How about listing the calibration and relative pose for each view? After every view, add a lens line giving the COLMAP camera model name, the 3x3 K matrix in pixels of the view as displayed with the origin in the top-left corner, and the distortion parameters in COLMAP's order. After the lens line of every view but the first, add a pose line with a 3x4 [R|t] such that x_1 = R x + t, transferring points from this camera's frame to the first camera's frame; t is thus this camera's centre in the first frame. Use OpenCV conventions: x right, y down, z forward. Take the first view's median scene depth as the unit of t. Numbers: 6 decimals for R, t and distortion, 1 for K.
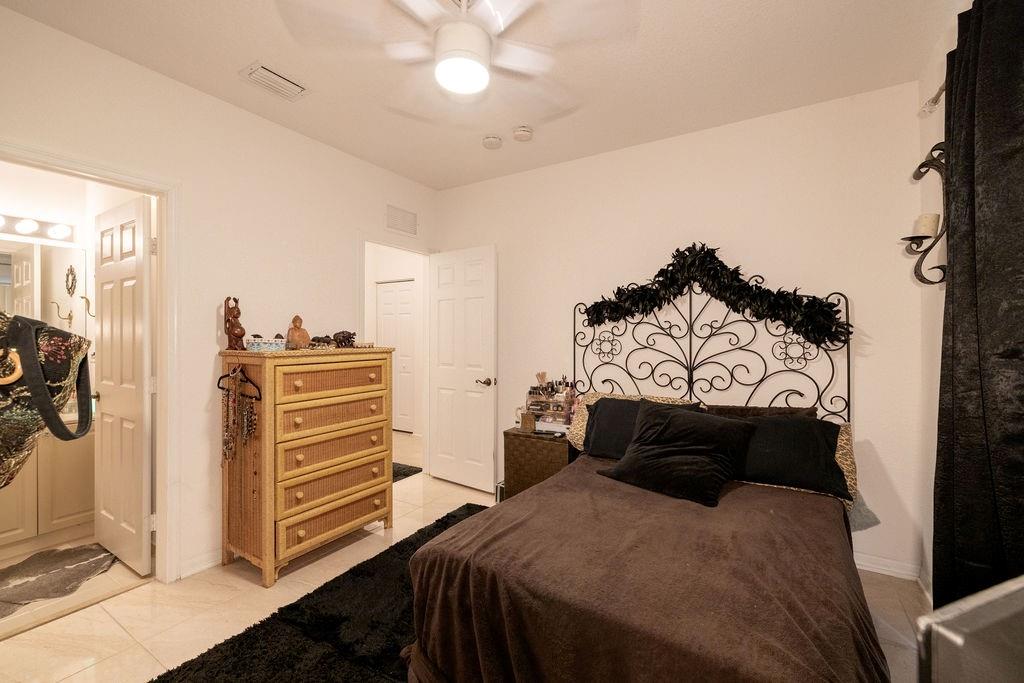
lens RADIAL K [[433.3, 0, 517.2], [0, 433.3, 334.9], [0, 0, 1]] dist [-0.001476, 0.000558]
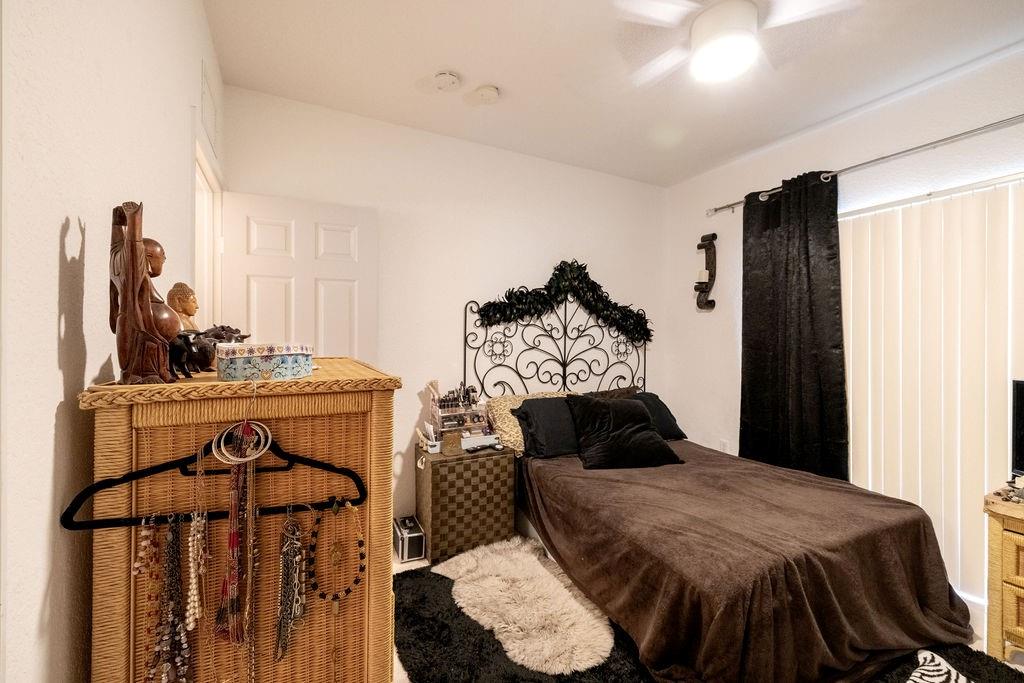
lens RADIAL K [[433.3, 0, 489.9], [0, 433.3, 338.2], [0, 0, 1]] dist [-0.001476, 0.000558]
pose [[0.507323, -0.000644, 0.861756, -0.720729], [-0.005615, 0.999976, 0.004052, 0.000486], [-0.861738, -0.006894, 0.507307, 0.581245]]
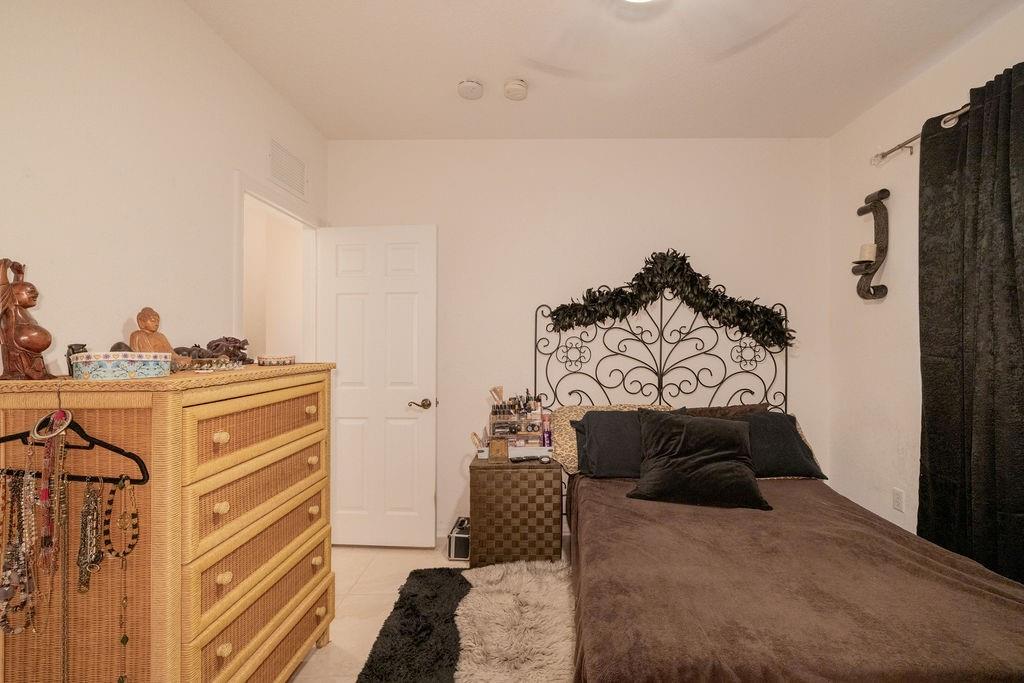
lens RADIAL K [[433.3, 0, 487.8], [0, 433.3, 344.3], [0, 0, 1]] dist [-0.001476, 0.000558]
pose [[0.847749, -0.009468, 0.530313, -0.472717], [0.007250, 0.999954, 0.006263, -0.000556], [-0.530348, -0.001464, 0.847779, 0.363885]]
